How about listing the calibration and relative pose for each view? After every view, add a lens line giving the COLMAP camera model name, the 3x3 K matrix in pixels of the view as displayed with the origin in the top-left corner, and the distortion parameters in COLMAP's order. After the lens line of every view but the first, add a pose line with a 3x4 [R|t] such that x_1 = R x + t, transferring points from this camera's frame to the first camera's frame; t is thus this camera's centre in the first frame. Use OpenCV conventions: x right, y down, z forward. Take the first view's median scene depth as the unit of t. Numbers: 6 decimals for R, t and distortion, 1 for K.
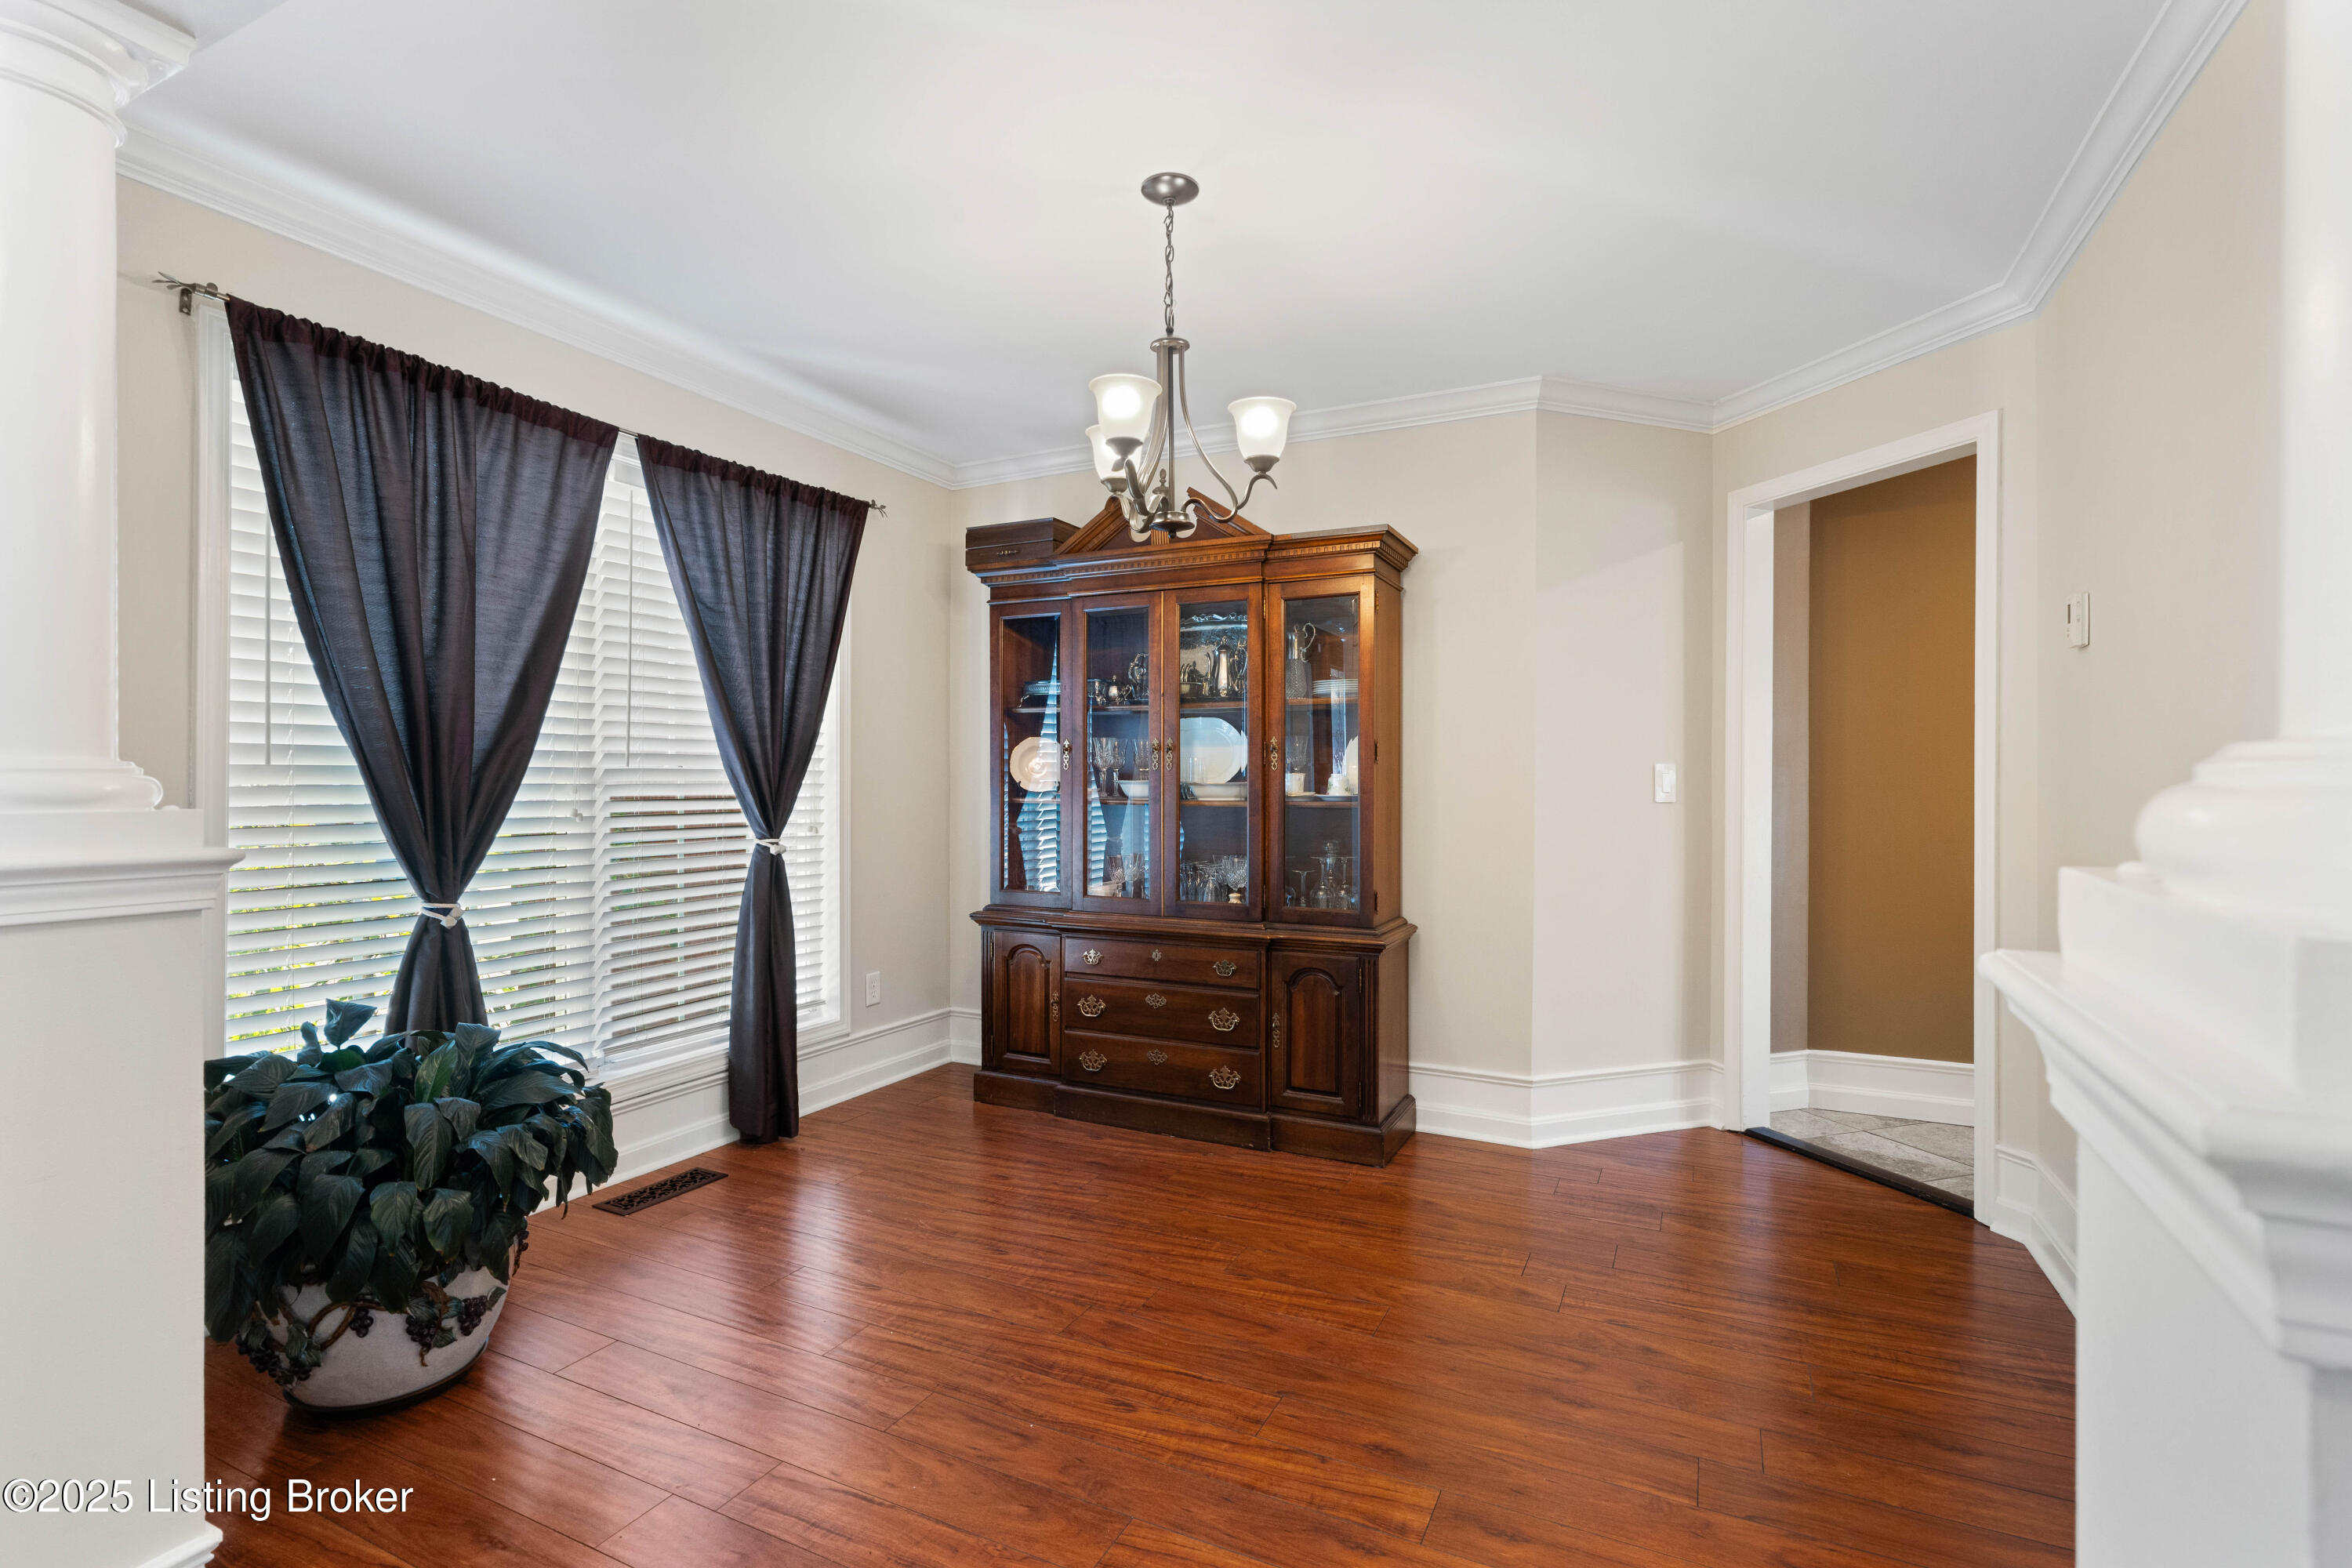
lens RADIAL K [[1095.7, 0, 1176.0], [0, 1095.7, 784.0], [0, 0, 1]] dist [0.000482, 0.000162]
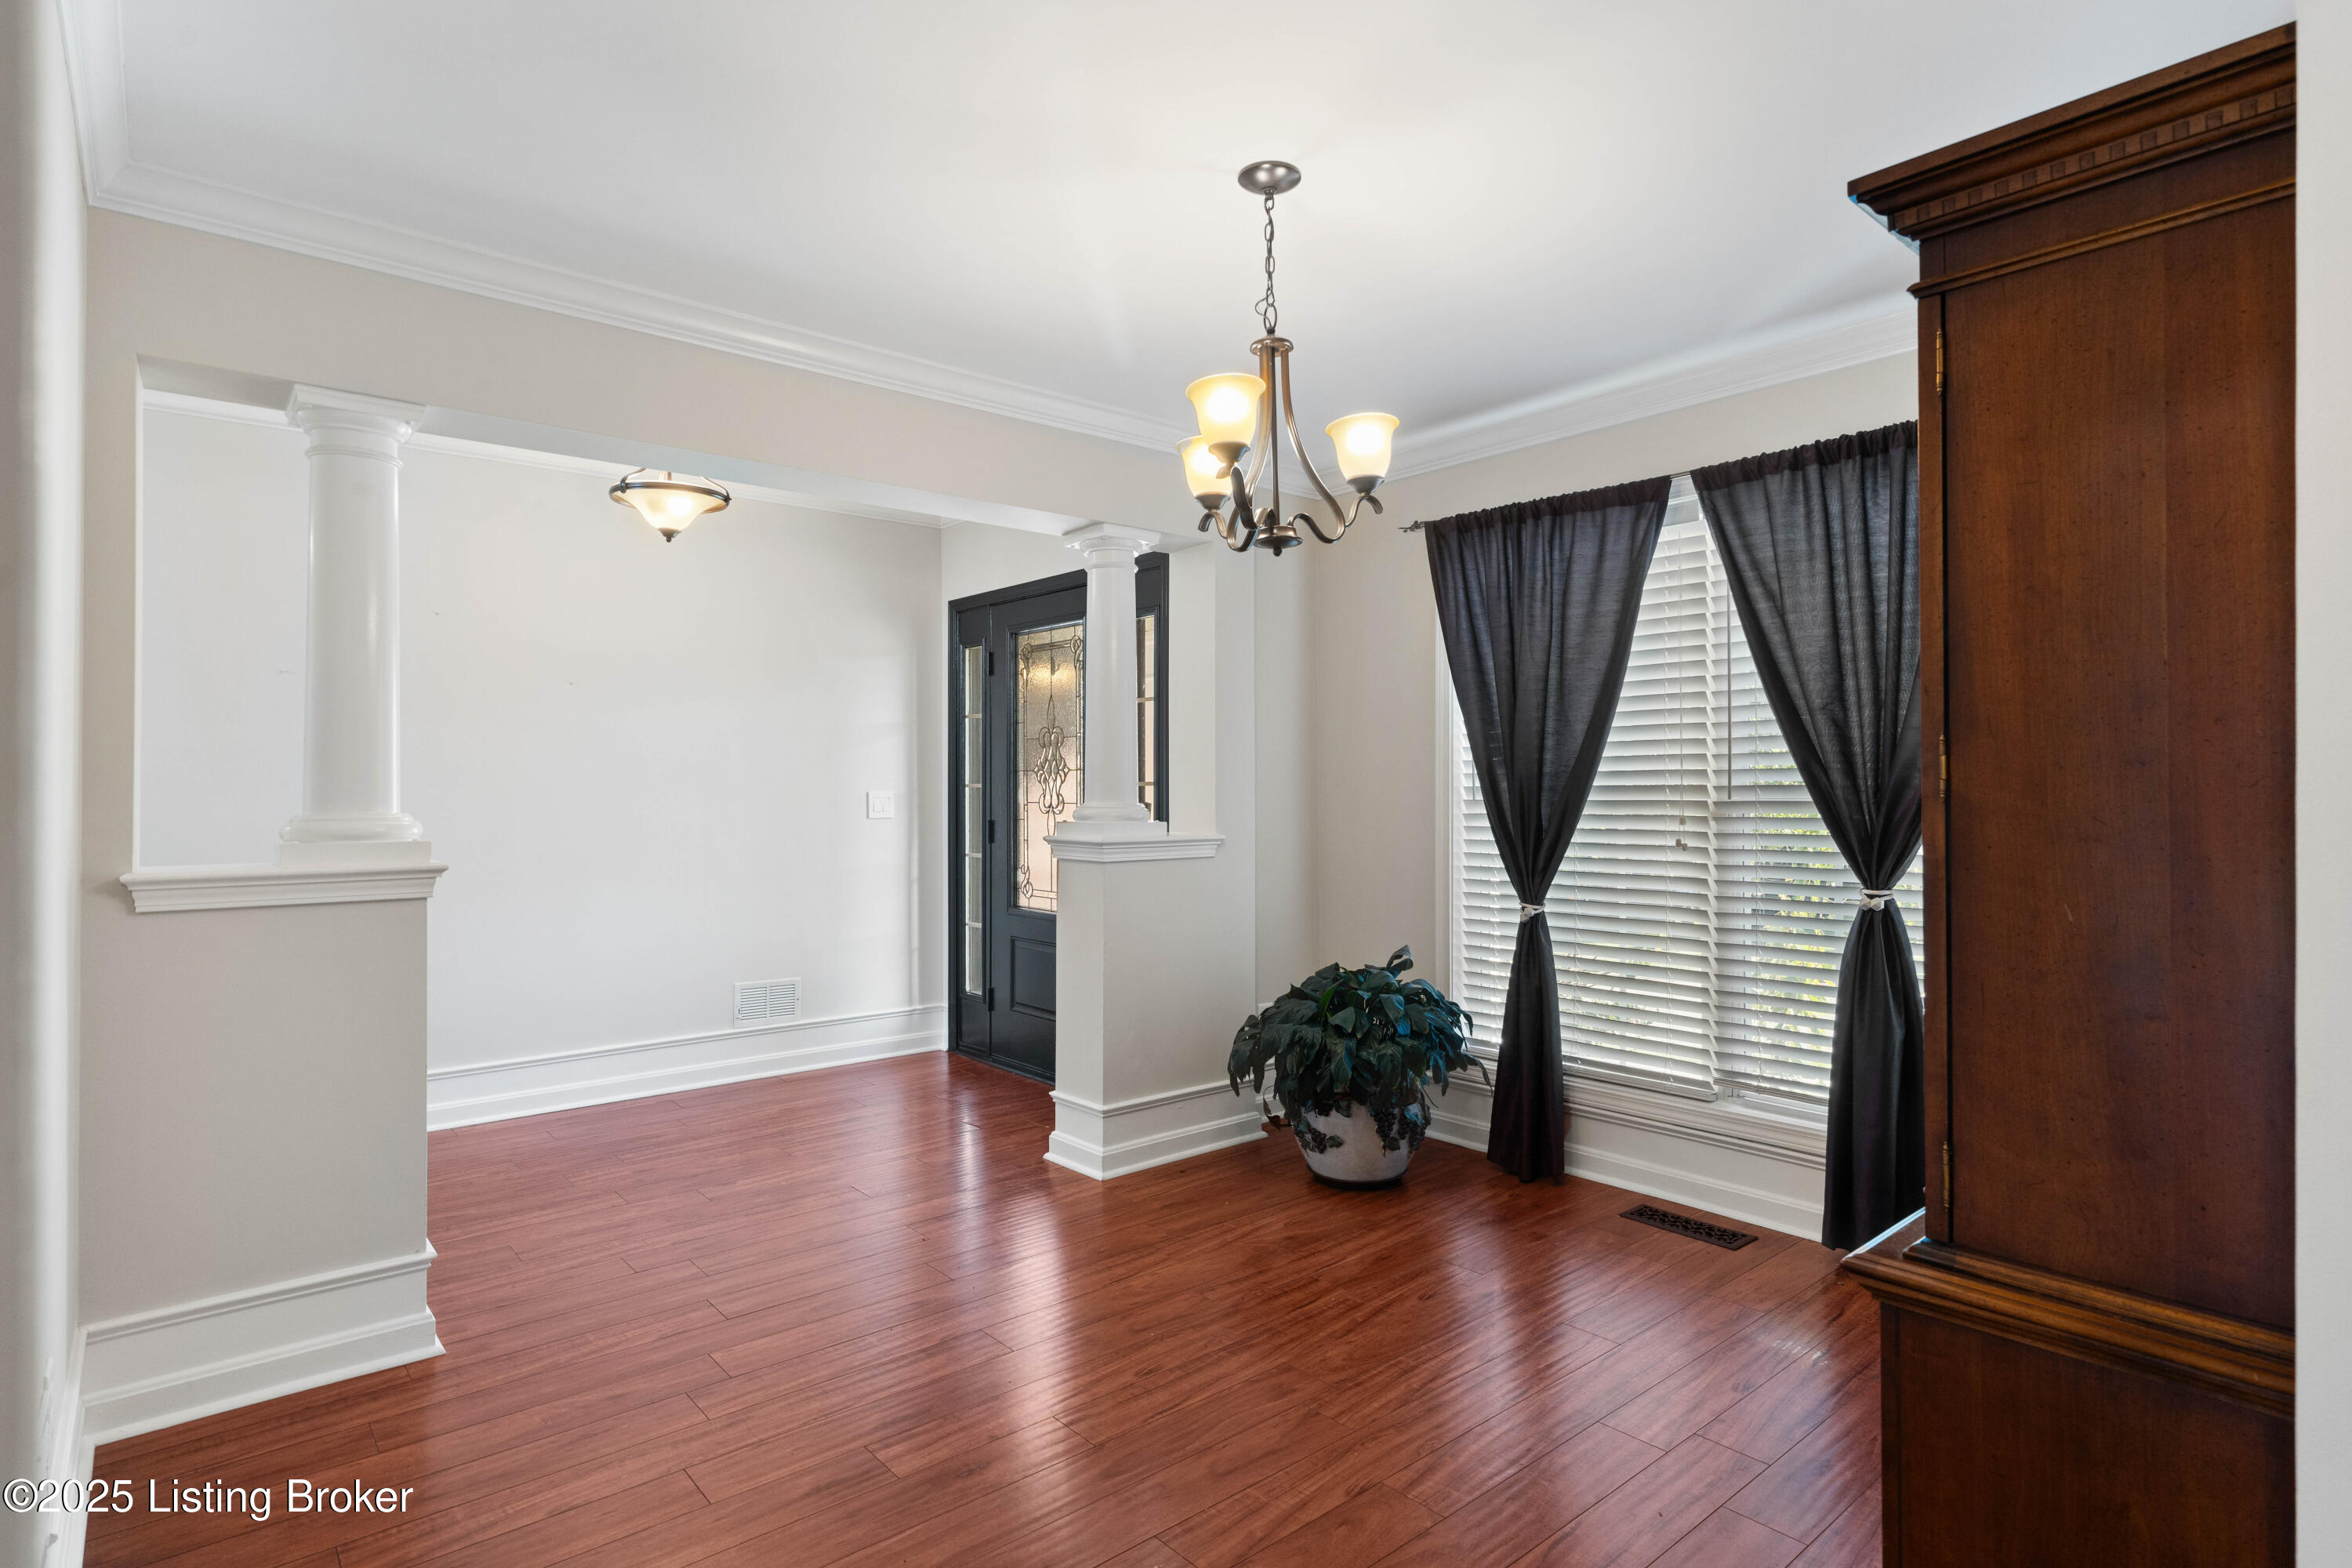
lens RADIAL K [[1206.5, 0, 1176.0], [0, 1206.5, 784.0], [0, 0, 1]] dist [-0.000726, -0.000115]
pose [[-0.400021, -0.006844, -0.916480, 0.849227], [-0.004397, 0.999975, -0.005548, -0.025643], [0.916495, 0.001811, -0.400041, 1.192407]]
